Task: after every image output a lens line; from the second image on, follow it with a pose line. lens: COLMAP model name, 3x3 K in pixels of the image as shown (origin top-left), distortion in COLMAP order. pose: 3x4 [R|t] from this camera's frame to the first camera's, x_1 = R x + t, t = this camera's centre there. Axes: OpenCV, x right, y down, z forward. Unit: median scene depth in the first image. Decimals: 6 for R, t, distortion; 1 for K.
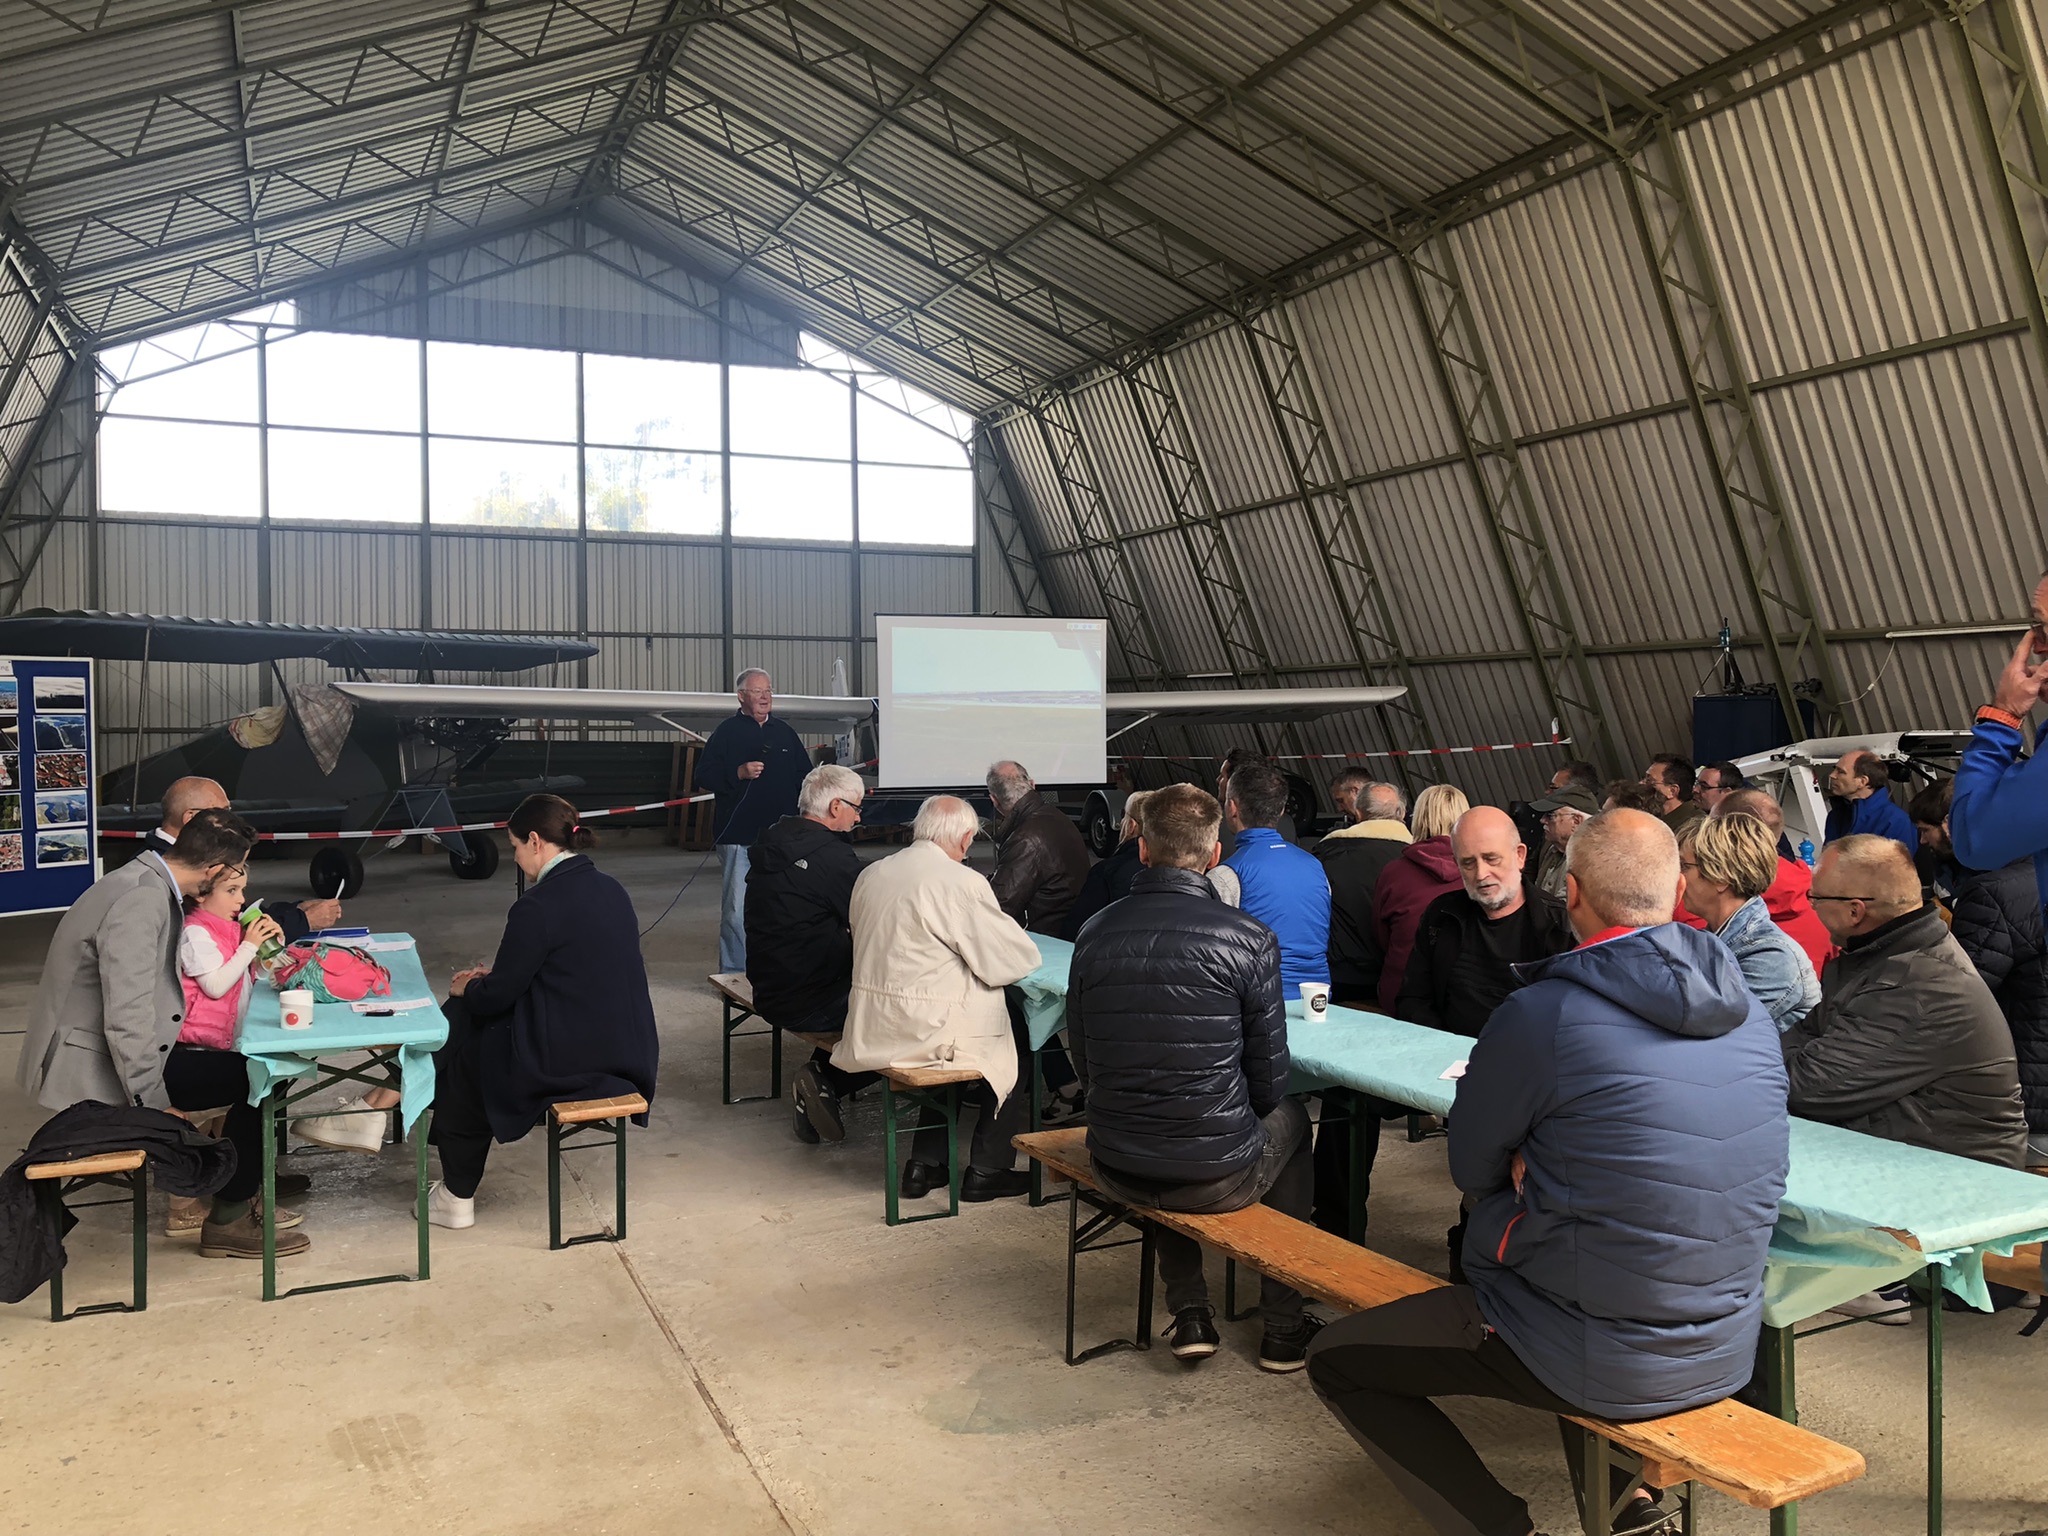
lens RADIAL K [[1638.9, 0, 1009.6], [0, 1638.9, 747.7], [0, 0, 1]] dist [0.029796, -0.051122]
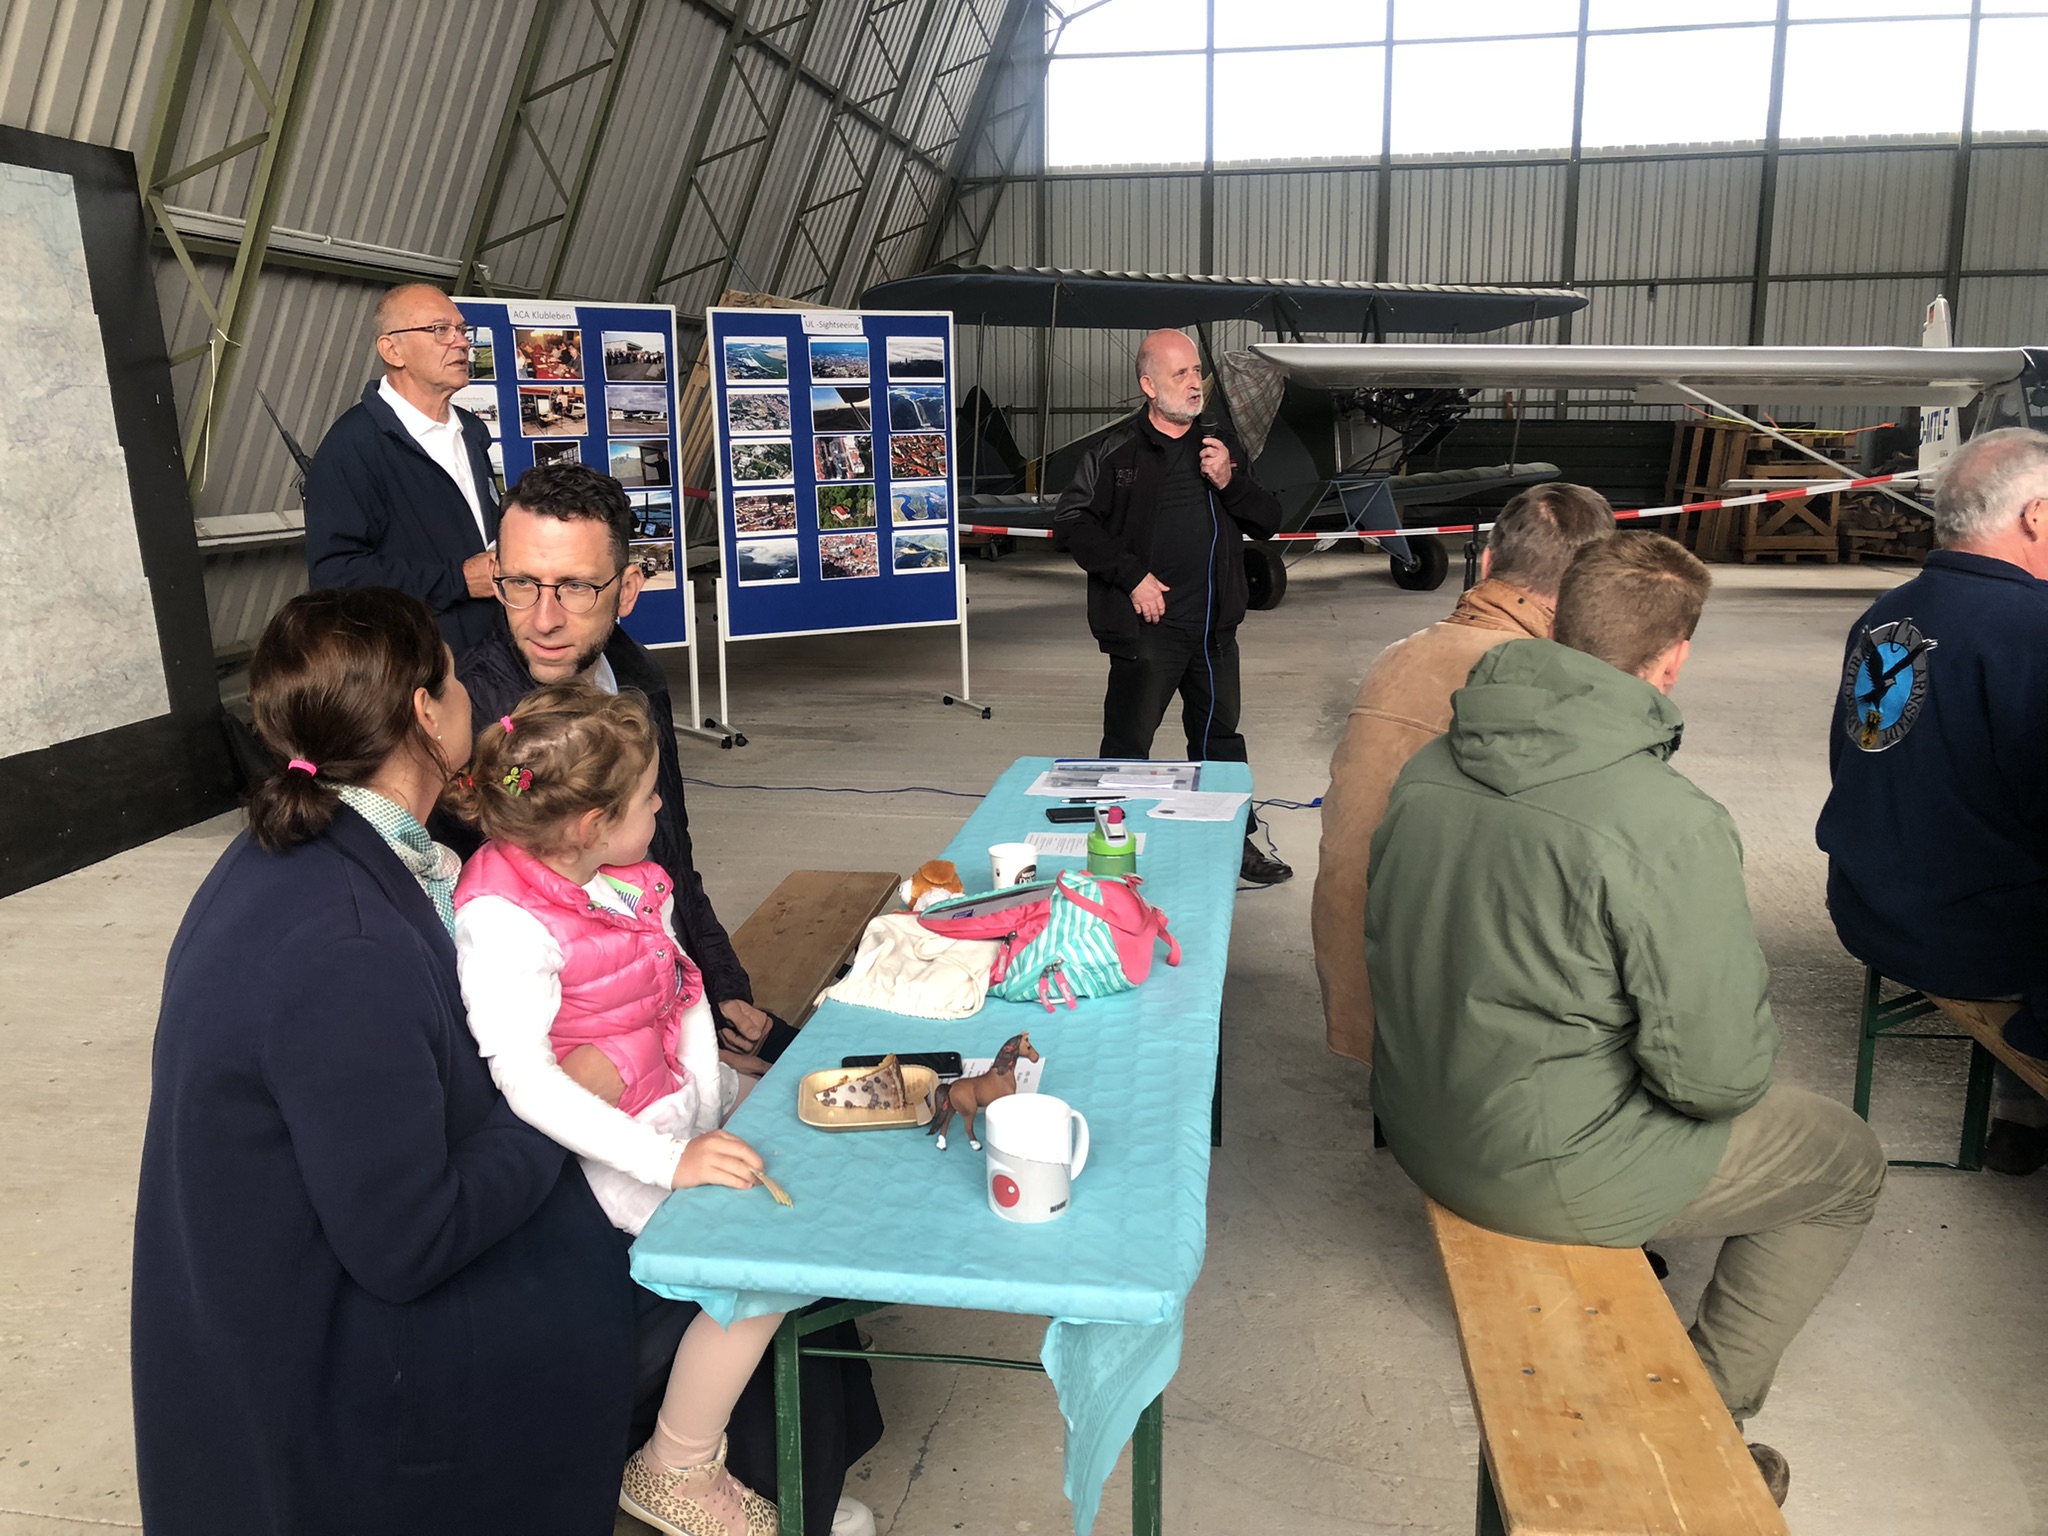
lens RADIAL K [[1638.9, 0, 1003.7], [0, 1638.9, 777.4], [0, 0, 1]] dist [0.029796, -0.051122]
pose [[0.843256, 0.111030, -0.525920, -0.046574], [-0.000179, 0.978491, 0.206289, 0.001190], [0.537512, -0.173861, 0.825138, 0.160128]]
